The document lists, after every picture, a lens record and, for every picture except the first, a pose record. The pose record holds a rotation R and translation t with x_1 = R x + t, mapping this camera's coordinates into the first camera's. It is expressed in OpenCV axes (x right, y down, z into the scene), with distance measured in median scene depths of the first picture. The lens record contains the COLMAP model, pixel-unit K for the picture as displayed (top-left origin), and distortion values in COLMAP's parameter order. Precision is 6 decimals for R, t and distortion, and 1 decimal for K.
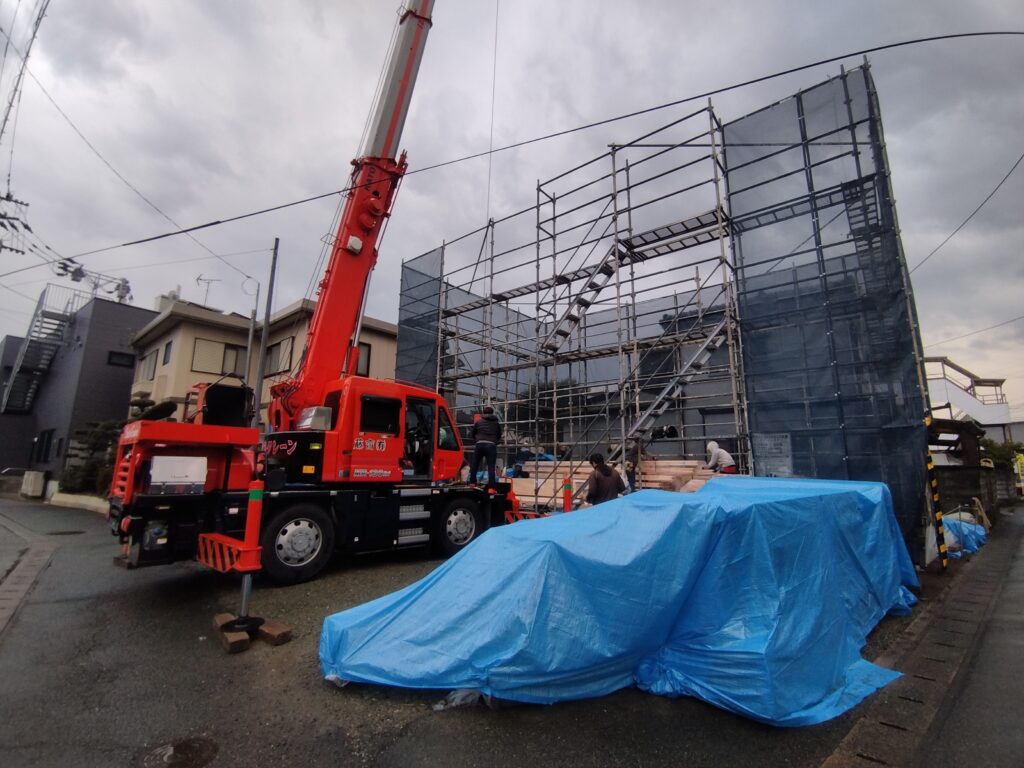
lens RADIAL K [[468.4, 0, 512.0], [0, 468.4, 384.0], [0, 0, 1]] dist [-0.015954, 0.000896]
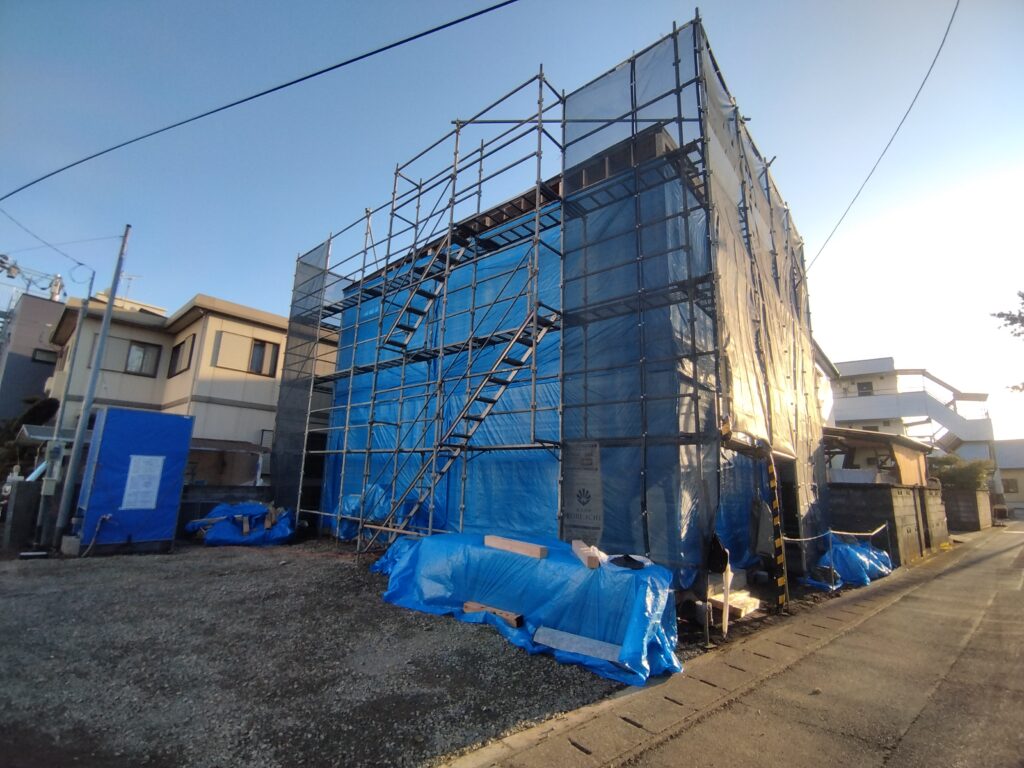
lens RADIAL K [[468.6, 0, 512.0], [0, 468.6, 384.0], [0, 0, 1]] dist [-0.029711, 0.014376]
pose [[0.999649, 0.015874, -0.021192, 0.300063], [-0.016301, 0.999665, -0.020115, 0.013535], [0.020866, 0.020454, 0.999573, 0.089905]]
